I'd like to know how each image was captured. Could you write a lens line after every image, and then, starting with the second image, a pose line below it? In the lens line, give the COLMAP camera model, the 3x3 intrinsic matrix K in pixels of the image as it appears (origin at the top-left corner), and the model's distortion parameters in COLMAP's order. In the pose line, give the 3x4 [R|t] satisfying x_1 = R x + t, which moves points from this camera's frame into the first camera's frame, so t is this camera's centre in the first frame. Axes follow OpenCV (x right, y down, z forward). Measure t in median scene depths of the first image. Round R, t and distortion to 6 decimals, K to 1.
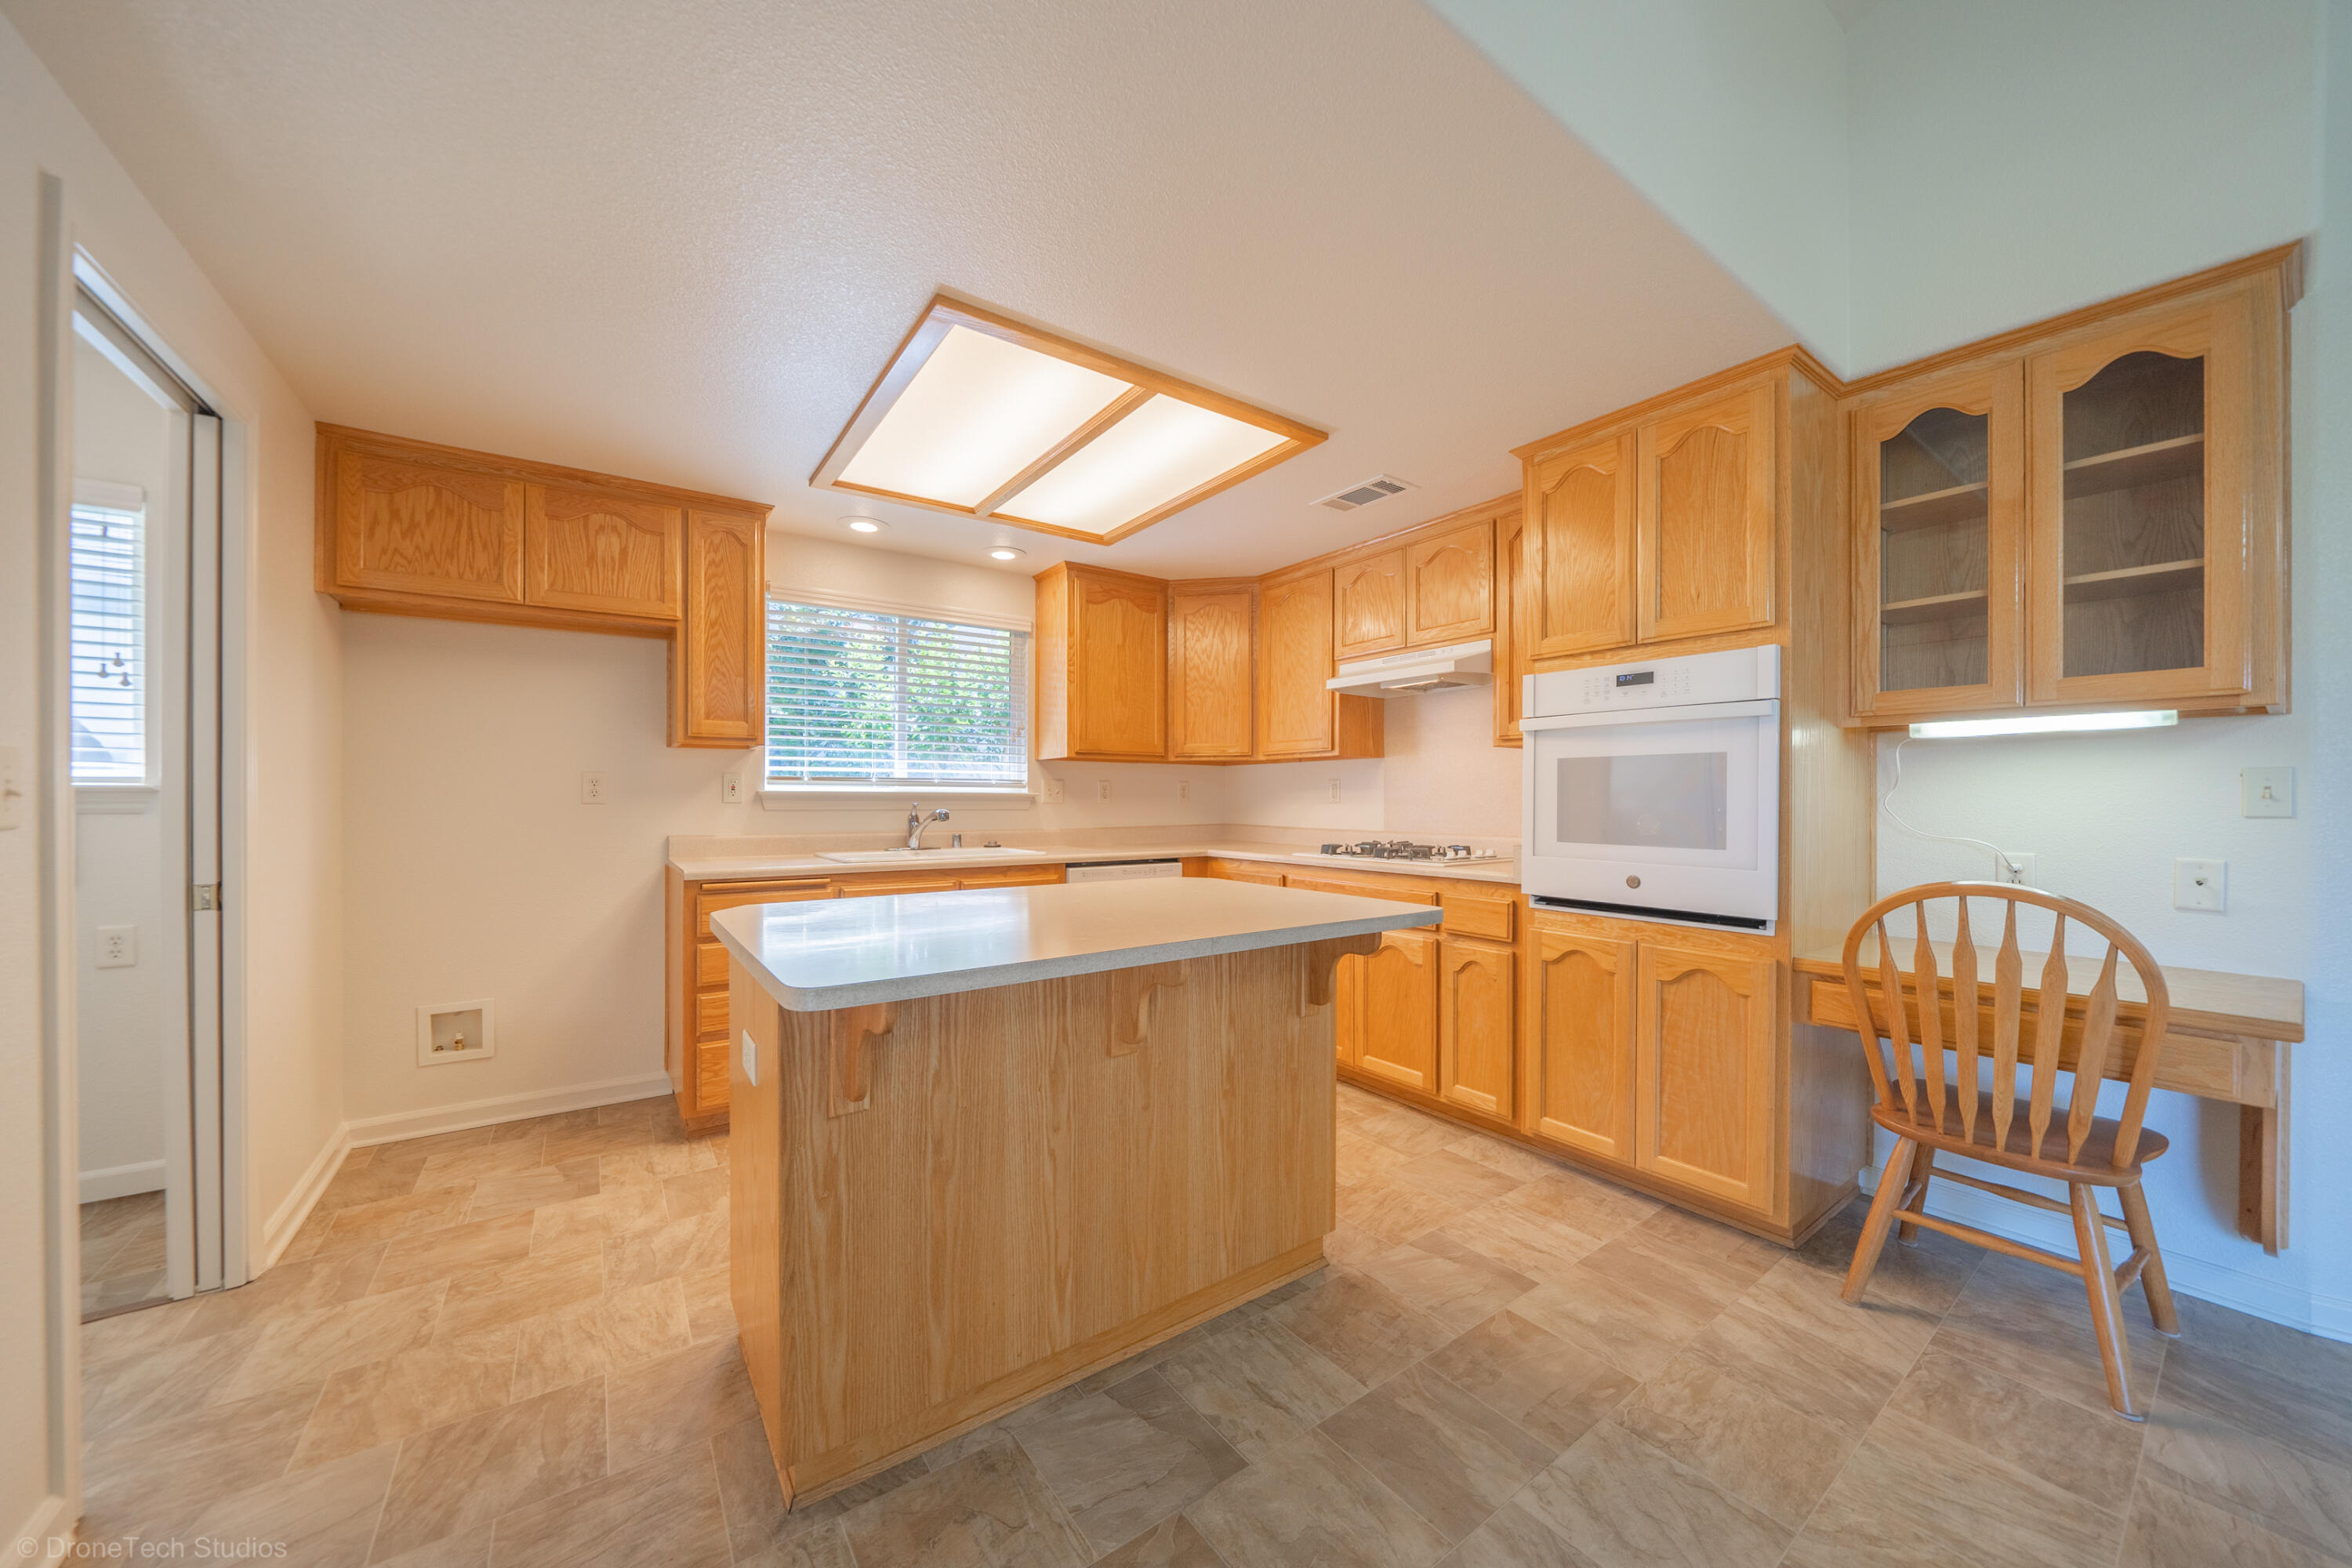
lens RADIAL K [[813.2, 0, 1144.9], [0, 813.2, 801.6], [0, 0, 1]] dist [-0.010814, 0.000673]
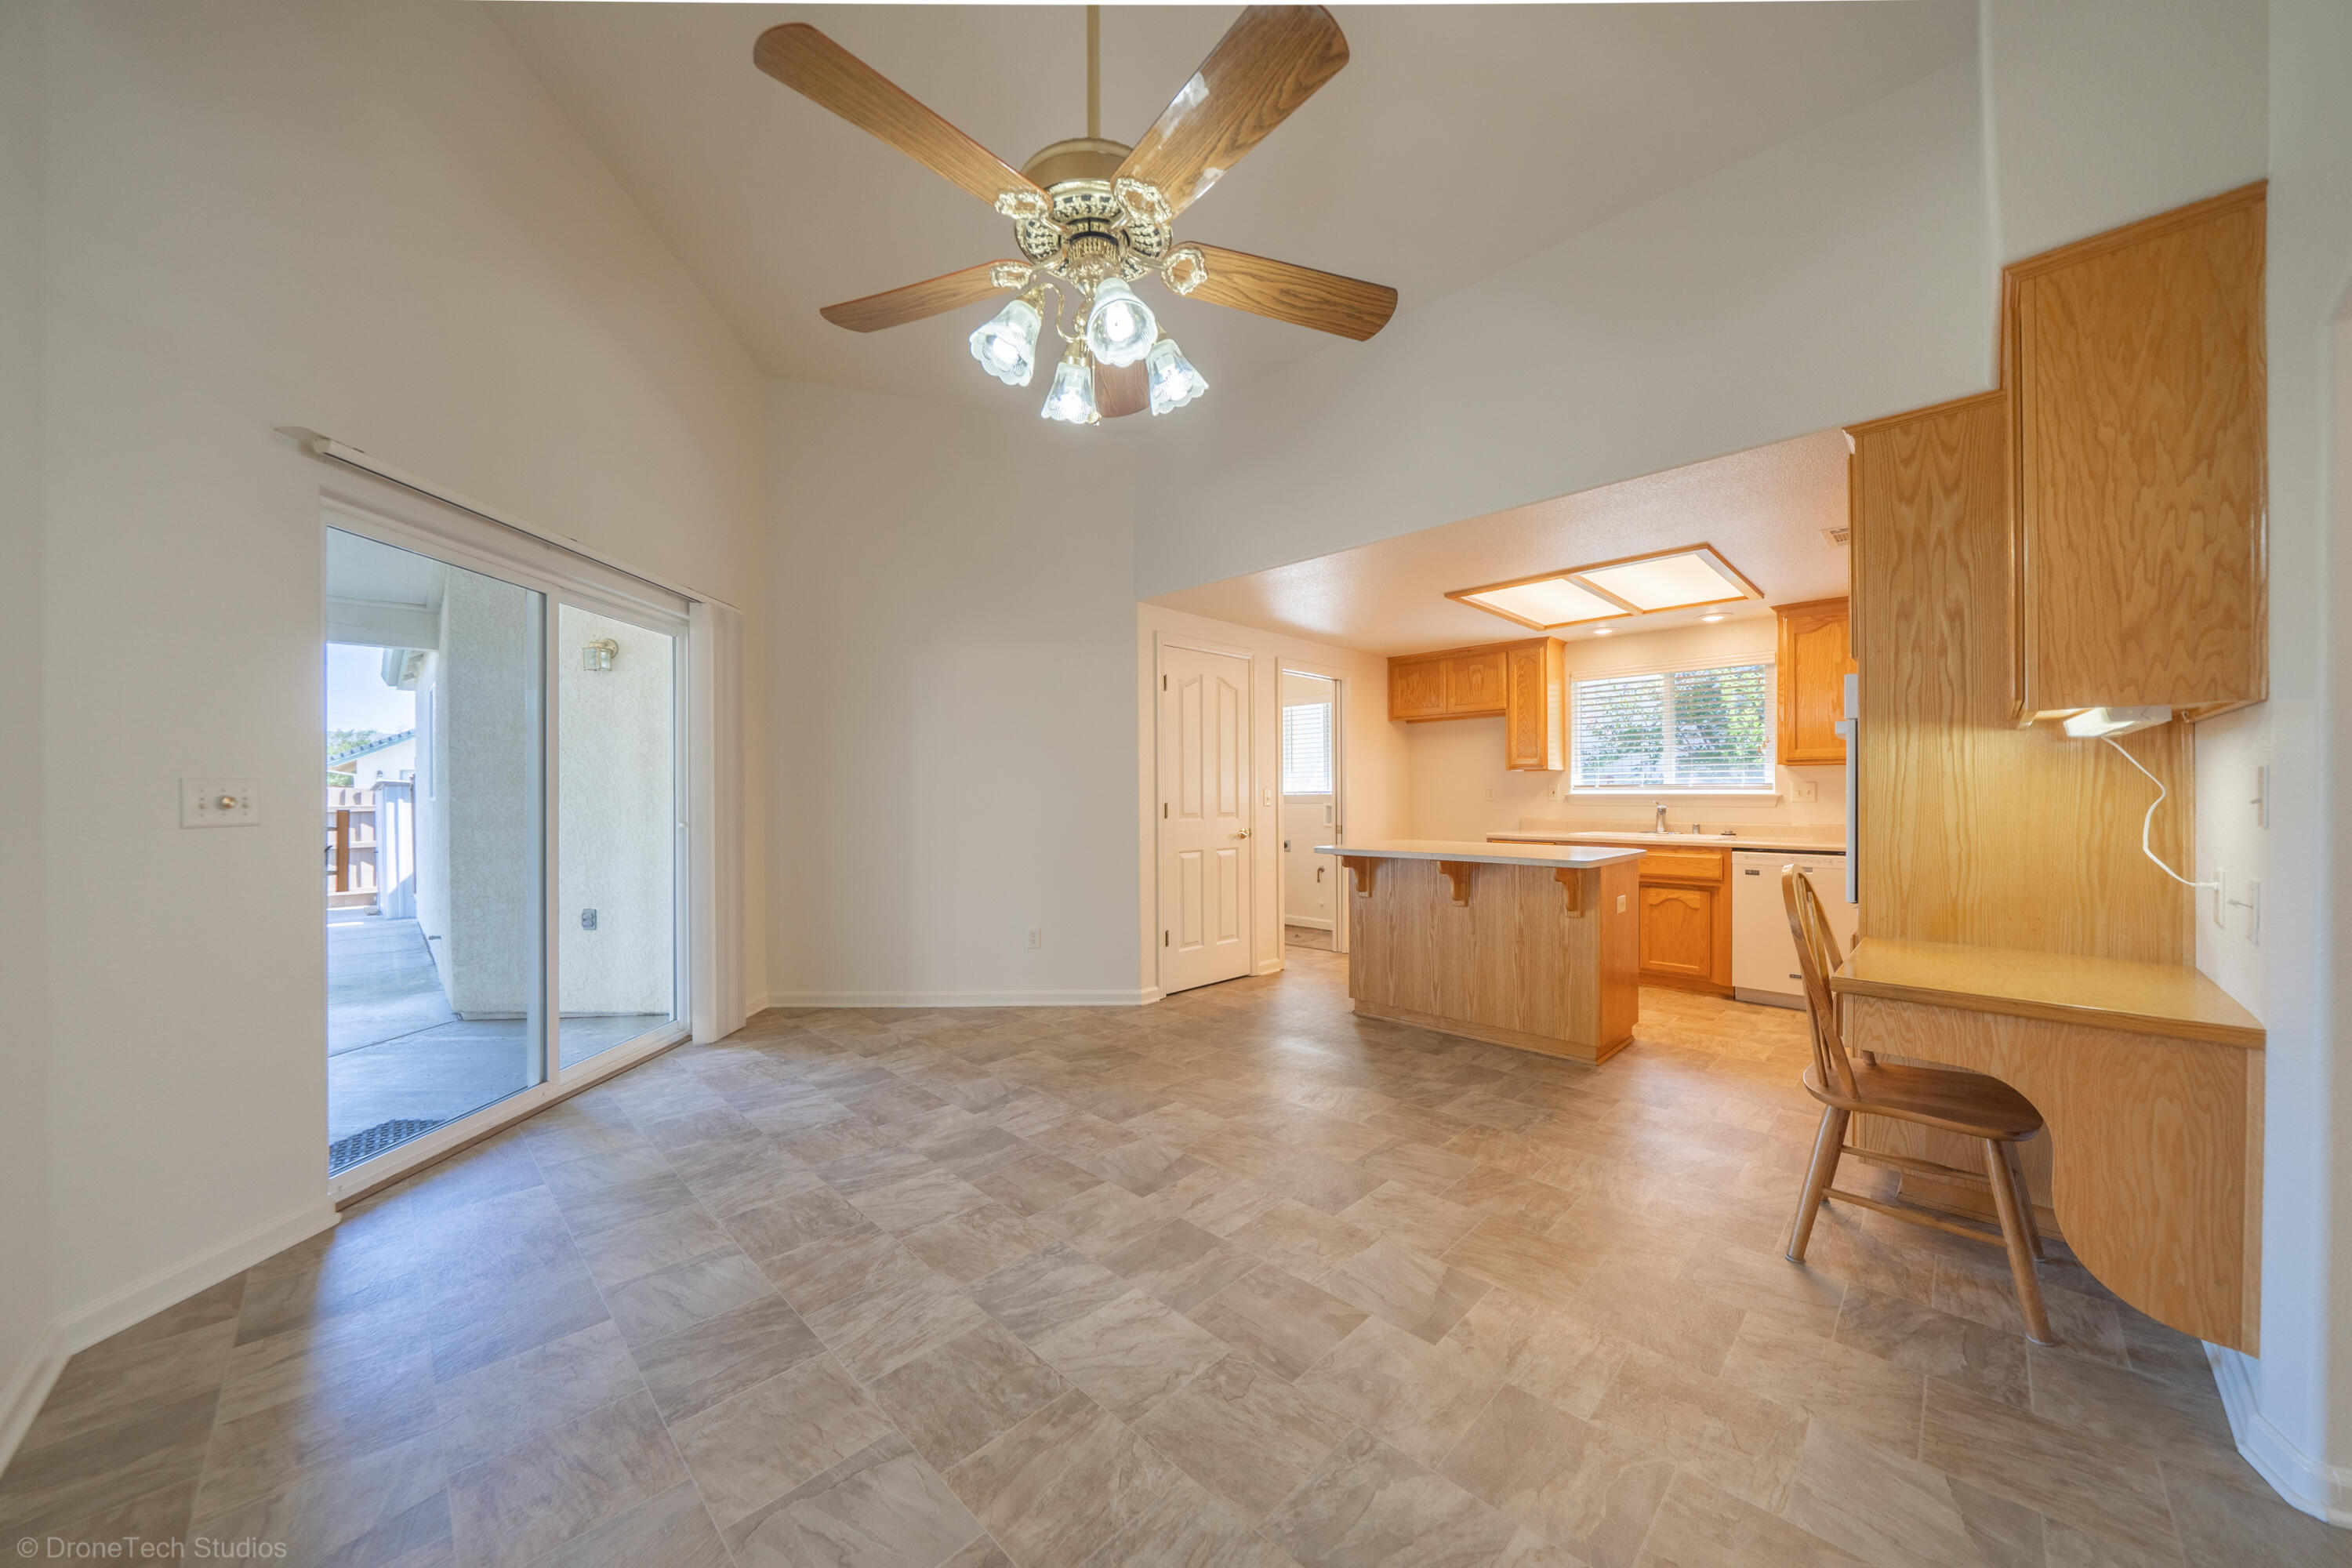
lens RADIAL K [[813.2, 0, 1177.1], [0, 813.2, 797.9], [0, 0, 1]] dist [-0.010814, 0.000673]
pose [[0.183753, 0.001197, -0.982972, 1.101839], [0.000200, 0.999999, 0.001256, -0.007464], [0.982972, -0.000427, 0.183753, -0.135887]]
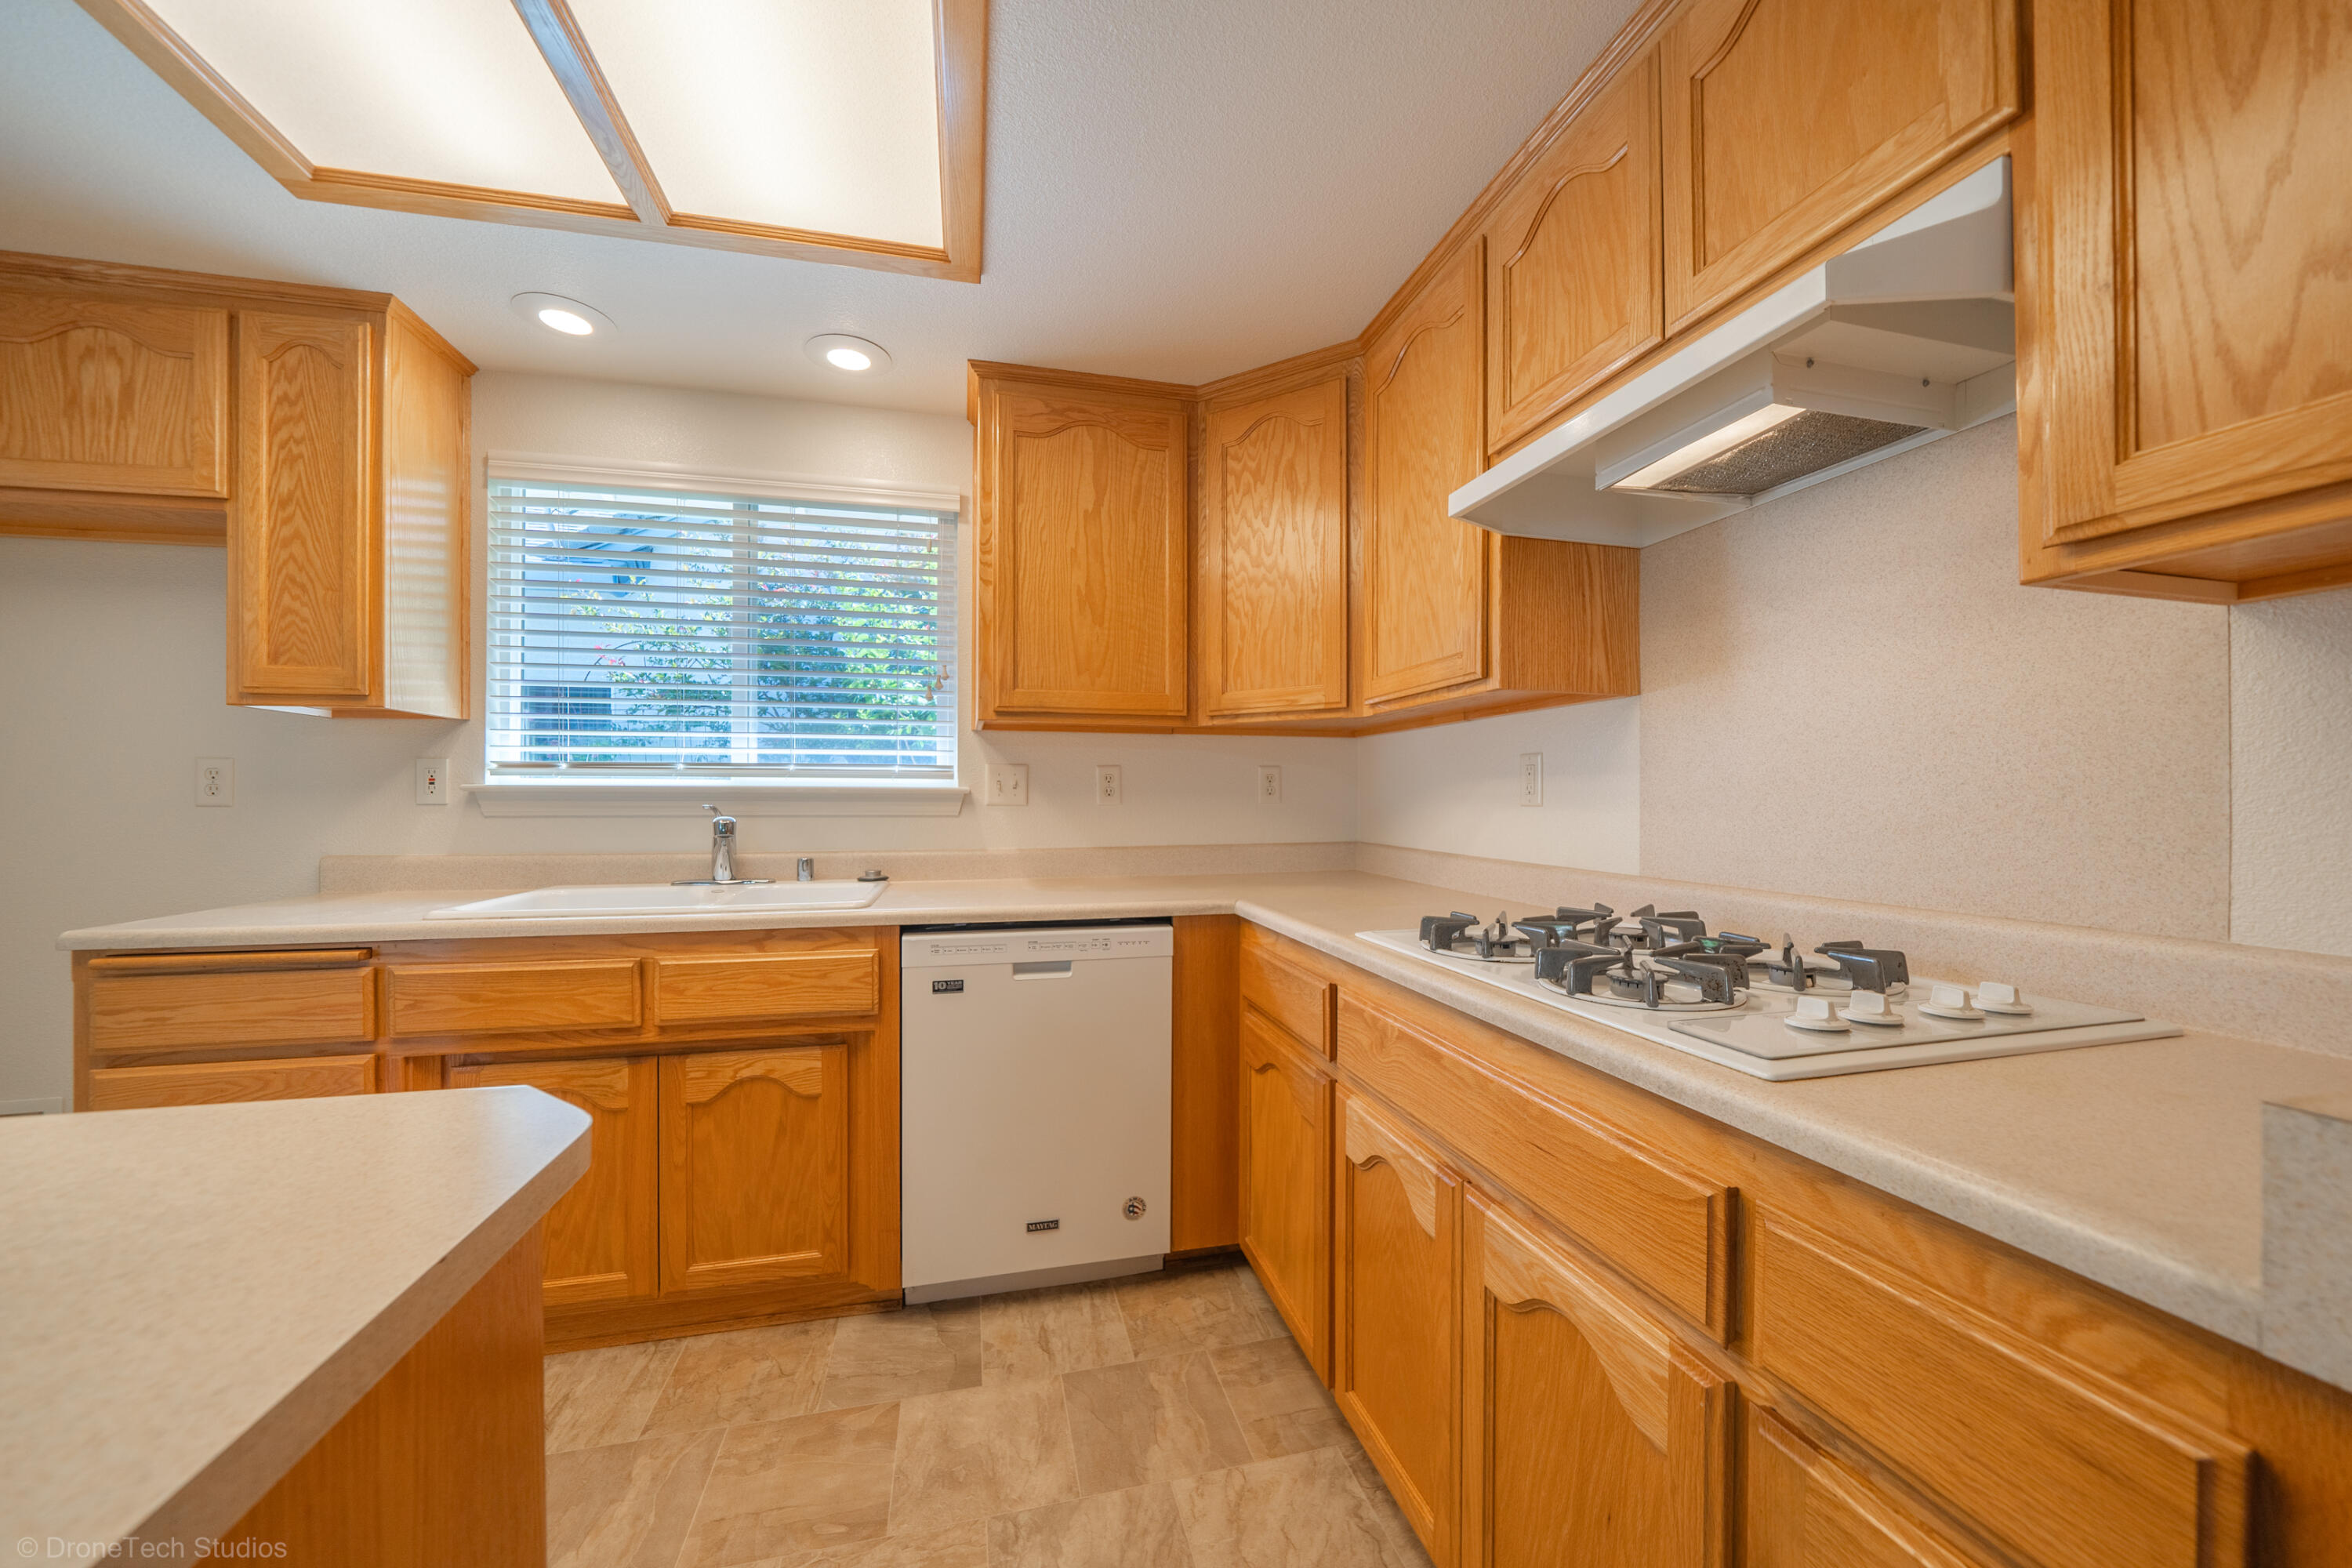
lens RADIAL K [[813.2, 0, 1163.3], [0, 813.2, 795.2], [0, 0, 1]] dist [-0.010814, 0.000673]
pose [[0.933703, -0.001284, -0.358046, 0.252731], [-0.000250, 0.999991, -0.004239, -0.003262], [0.358048, 0.004047, 0.933694, 0.629235]]
